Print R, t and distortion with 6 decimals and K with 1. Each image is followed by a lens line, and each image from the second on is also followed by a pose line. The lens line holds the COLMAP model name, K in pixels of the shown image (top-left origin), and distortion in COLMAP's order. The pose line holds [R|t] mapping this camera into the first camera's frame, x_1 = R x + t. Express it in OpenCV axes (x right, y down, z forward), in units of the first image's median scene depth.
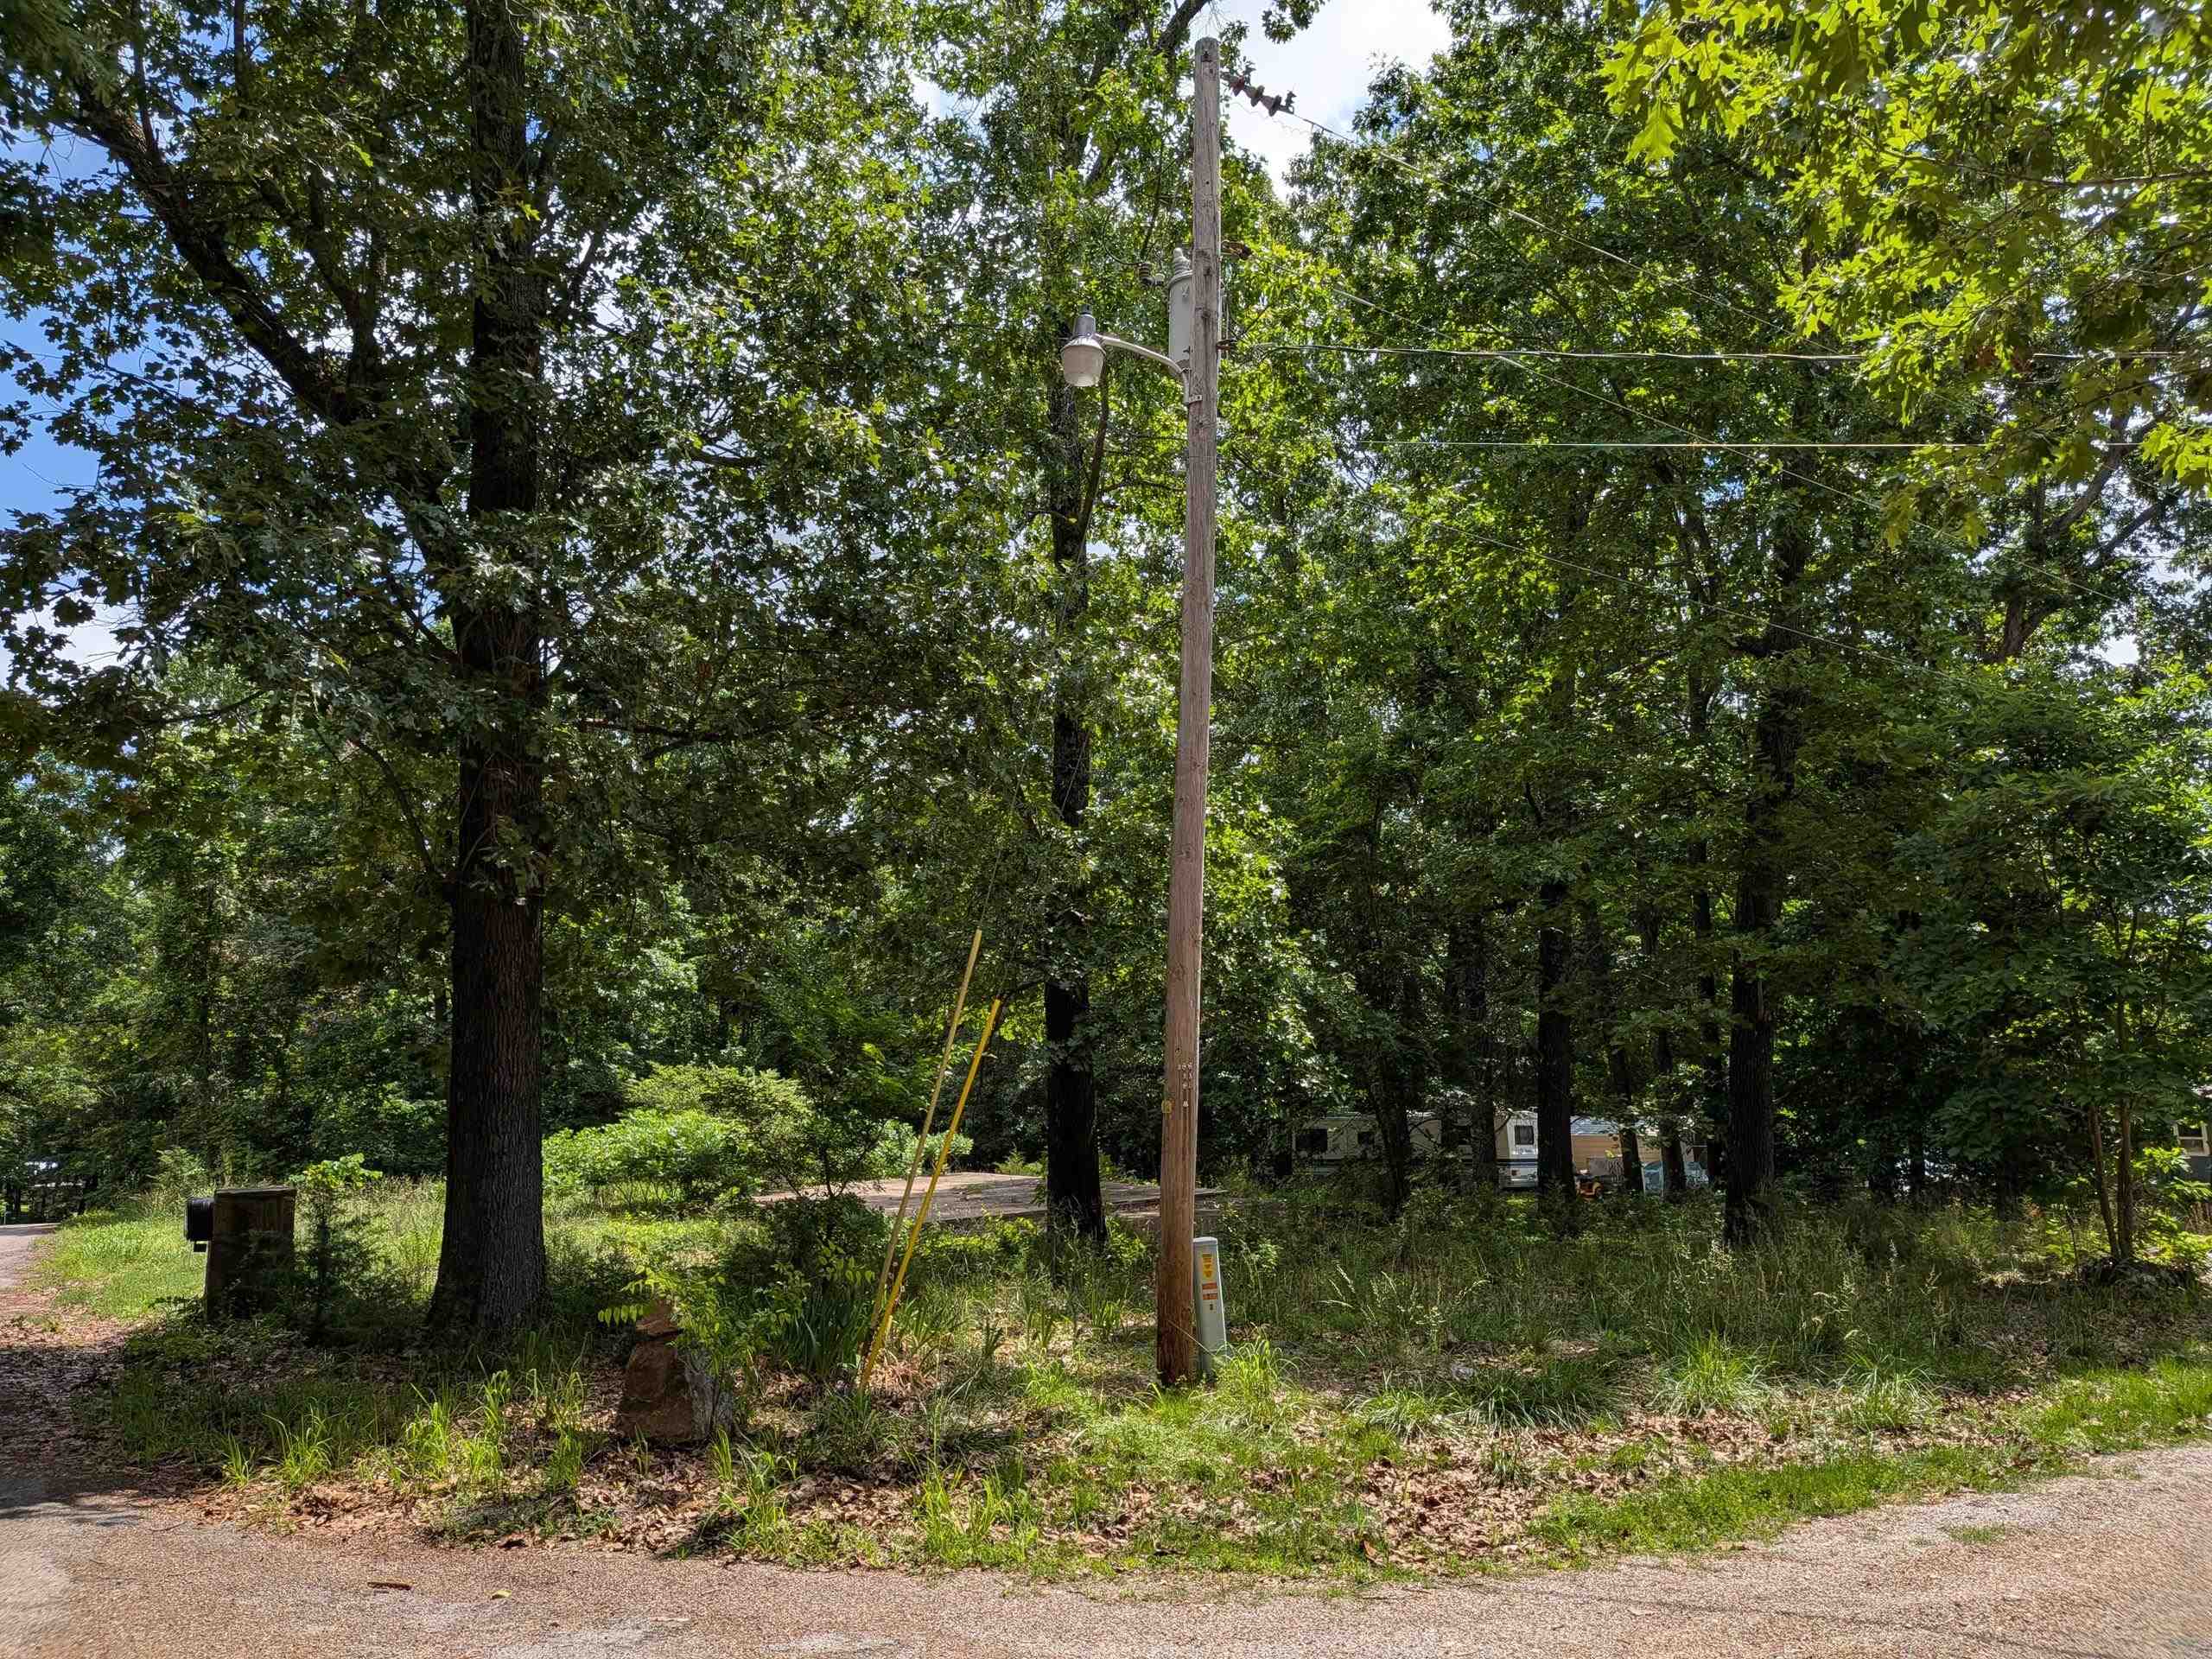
lens RADIAL K [[1631.5, 0, 1098.9], [0, 1631.5, 818.9], [0, 0, 1]] dist [0.053274, -0.072174]
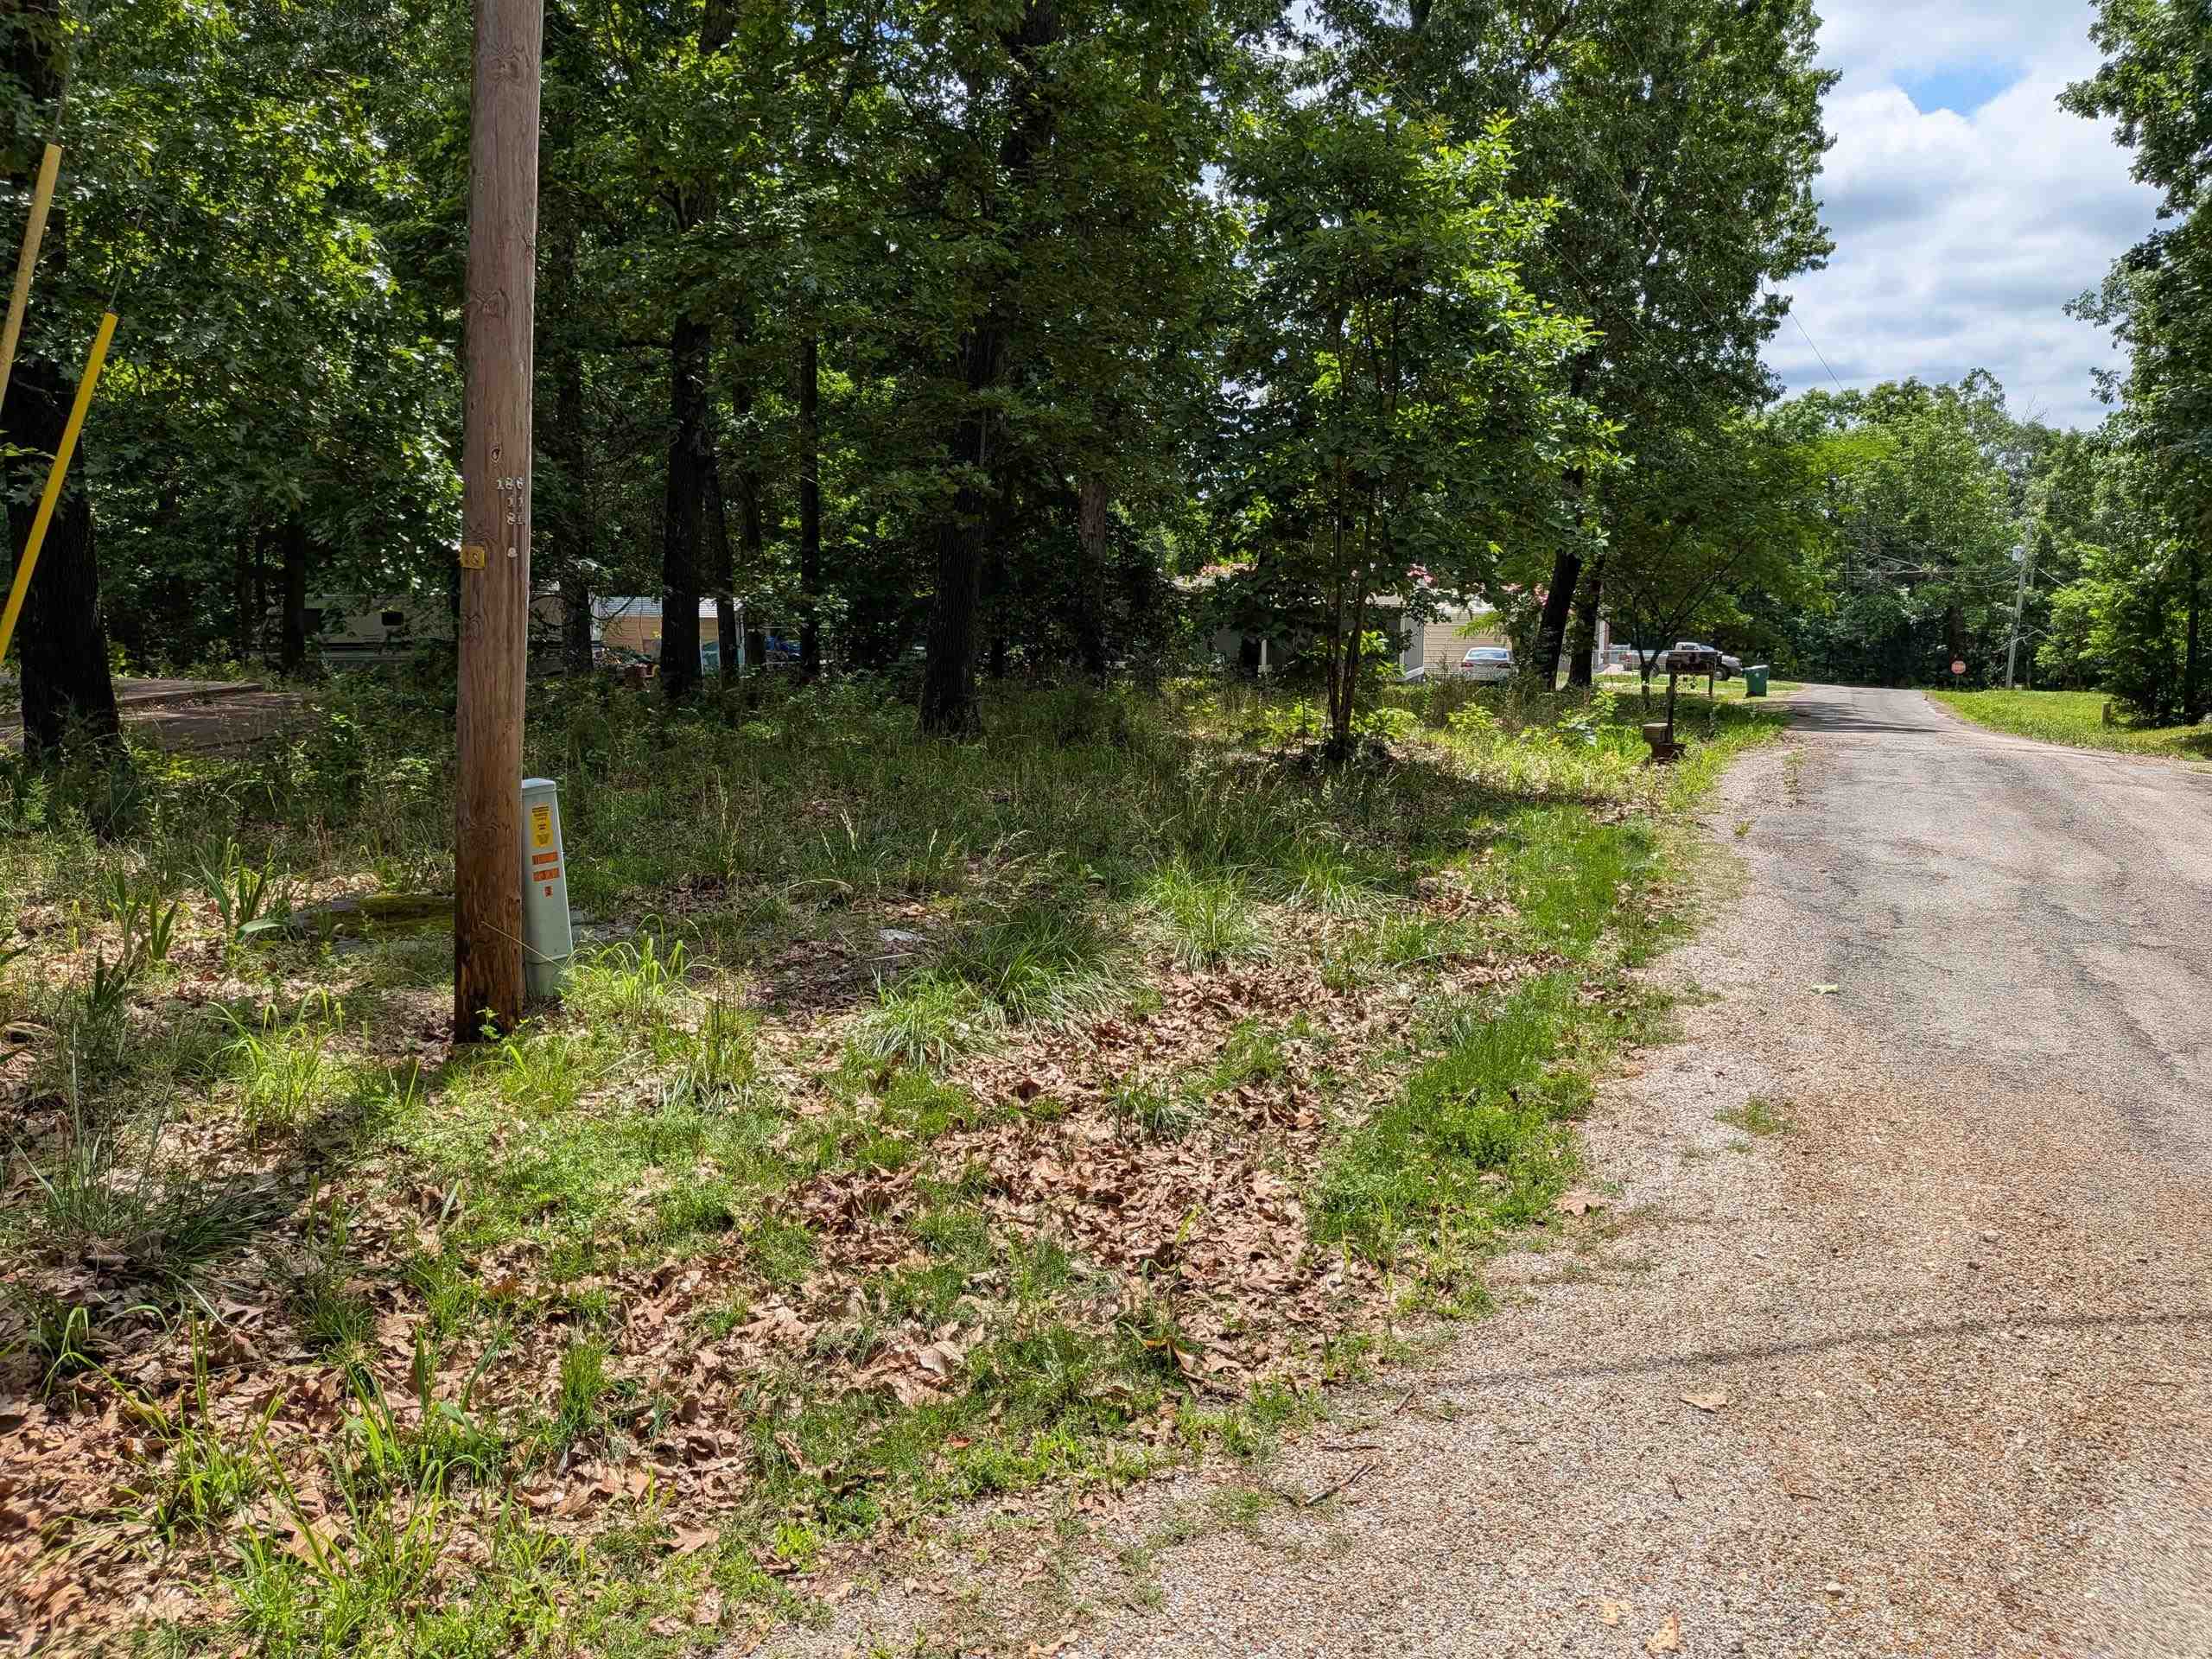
lens RADIAL K [[1631.5, 0, 1105.4], [0, 1631.5, 813.8], [0, 0, 1]] dist [0.053274, -0.072174]
pose [[0.827469, -0.065712, 0.557653, -0.059603], [-0.107537, 0.956200, 0.272244, 0.051031], [-0.551117, -0.285242, 0.784160, 0.256643]]
